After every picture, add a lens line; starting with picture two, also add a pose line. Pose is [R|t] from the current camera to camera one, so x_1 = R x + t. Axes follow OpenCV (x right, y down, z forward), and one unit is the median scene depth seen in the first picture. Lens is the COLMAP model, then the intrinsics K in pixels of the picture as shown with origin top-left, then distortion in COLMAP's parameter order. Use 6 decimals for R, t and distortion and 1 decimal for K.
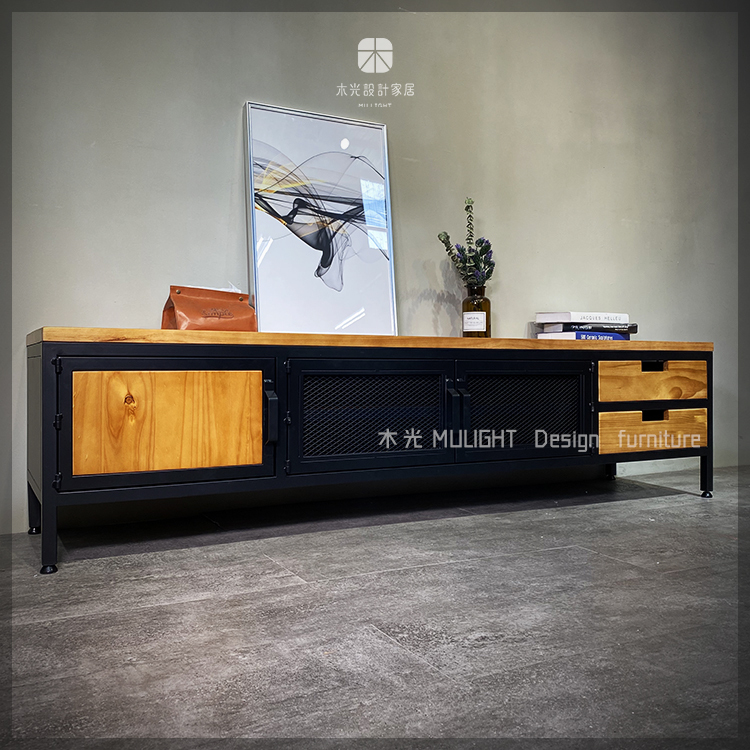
lens RADIAL K [[779.4, 0, 381.2], [0, 779.4, 356.6], [0, 0, 1]] dist [0.011579, 0.000000]
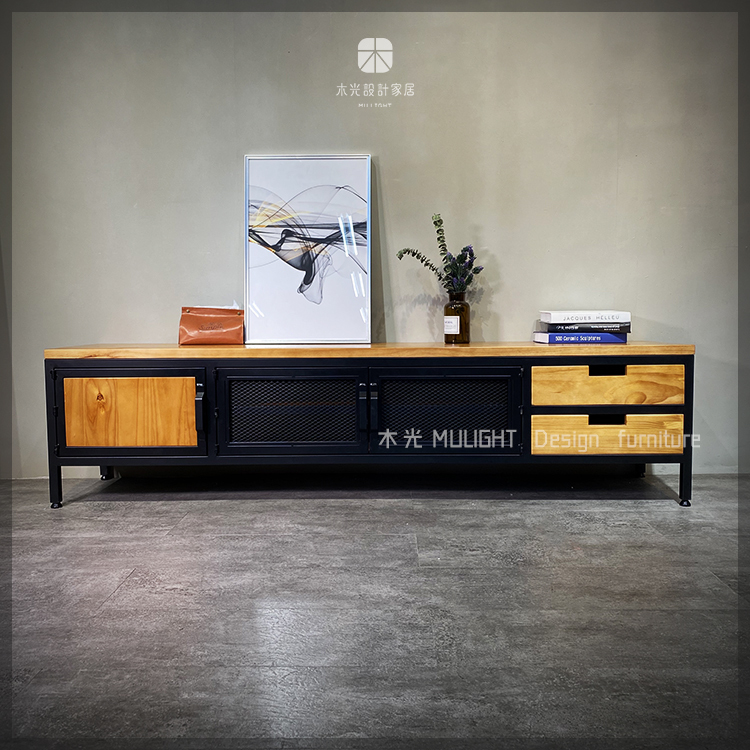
lens RADIAL K [[779.4, 0, 377.5], [0, 779.4, 363.7], [0, 0, 1]] dist [0.011579, 0.000000]
pose [[0.872960, 0.022786, -0.487259, 0.772301], [0.014283, 0.997286, 0.072225, -0.097362], [0.487582, -0.070009, 0.870266, -0.015048]]
